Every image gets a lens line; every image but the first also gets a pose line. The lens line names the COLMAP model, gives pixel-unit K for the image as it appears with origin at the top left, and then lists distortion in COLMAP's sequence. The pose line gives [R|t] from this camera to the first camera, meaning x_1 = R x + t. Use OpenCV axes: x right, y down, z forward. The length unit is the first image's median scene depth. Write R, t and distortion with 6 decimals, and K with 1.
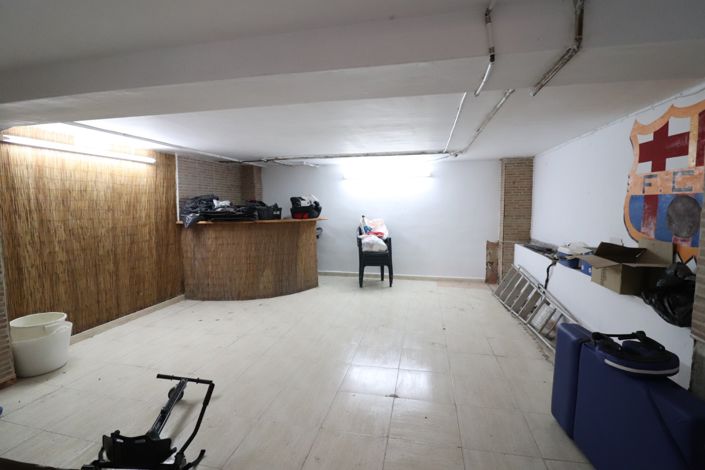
lens RADIAL K [[331.6, 0, 350.5], [0, 331.6, 230.7], [0, 0, 1]] dist [-0.009401, -0.008730]
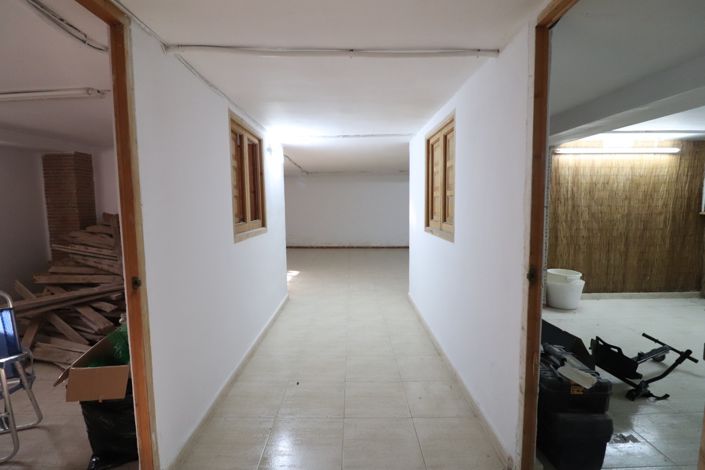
lens RADIAL K [[331.6, 0, 349.4], [0, 331.6, 232.4], [0, 0, 1]] dist [-0.009401, -0.008730]
pose [[0.213918, 0.086071, -0.973052, 0.214582], [-0.068548, 0.994978, 0.072941, 0.041441], [0.974444, 0.051097, 0.218744, -0.221983]]
